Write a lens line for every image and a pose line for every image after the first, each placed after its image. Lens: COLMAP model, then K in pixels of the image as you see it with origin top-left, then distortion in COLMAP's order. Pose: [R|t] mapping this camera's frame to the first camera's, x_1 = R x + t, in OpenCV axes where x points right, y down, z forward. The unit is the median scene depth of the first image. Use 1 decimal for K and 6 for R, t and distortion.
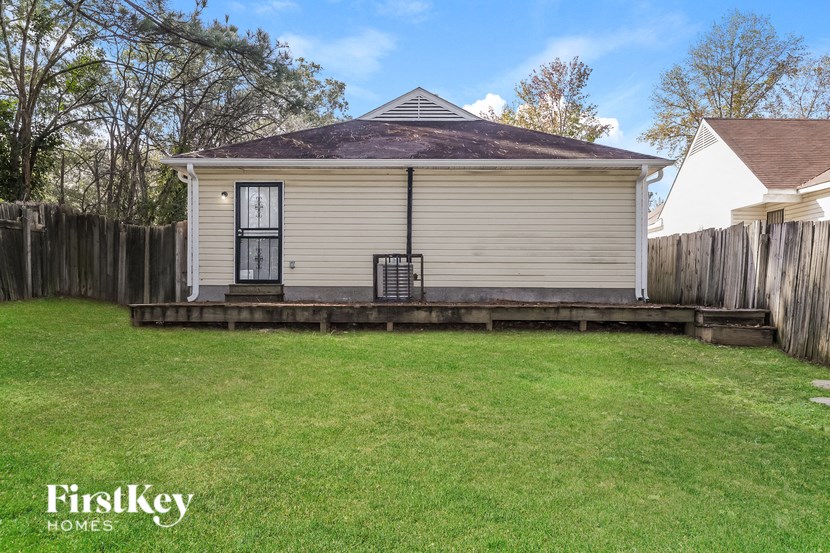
lens RADIAL K [[652.1, 0, 414.7], [0, 652.1, 283.4], [0, 0, 1]] dist [0.010312, 0.005881]
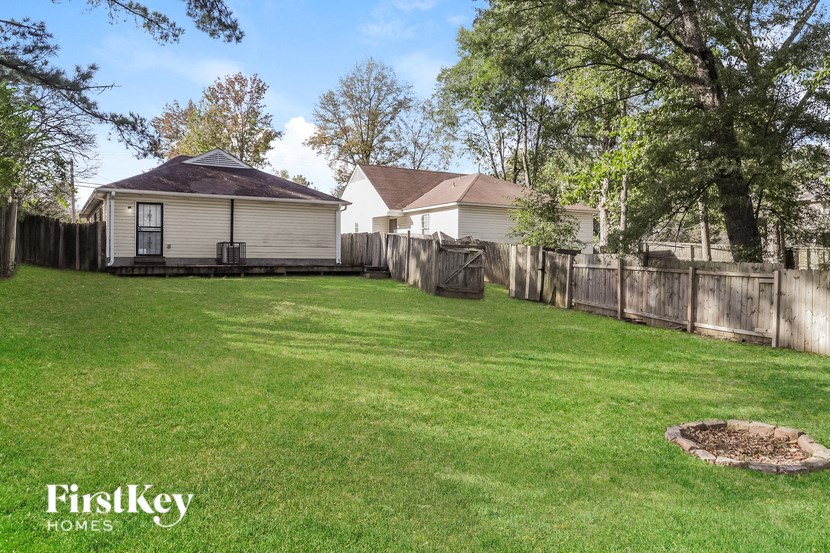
lens RADIAL K [[652.1, 0, 415.6], [0, 652.1, 275.9], [0, 0, 1]] dist [0.010312, 0.005881]
pose [[0.864140, -0.012172, 0.503104, -0.524652], [-0.001561, 0.999638, 0.026868, 0.005255], [-0.503248, -0.024003, 0.863808, -1.016029]]
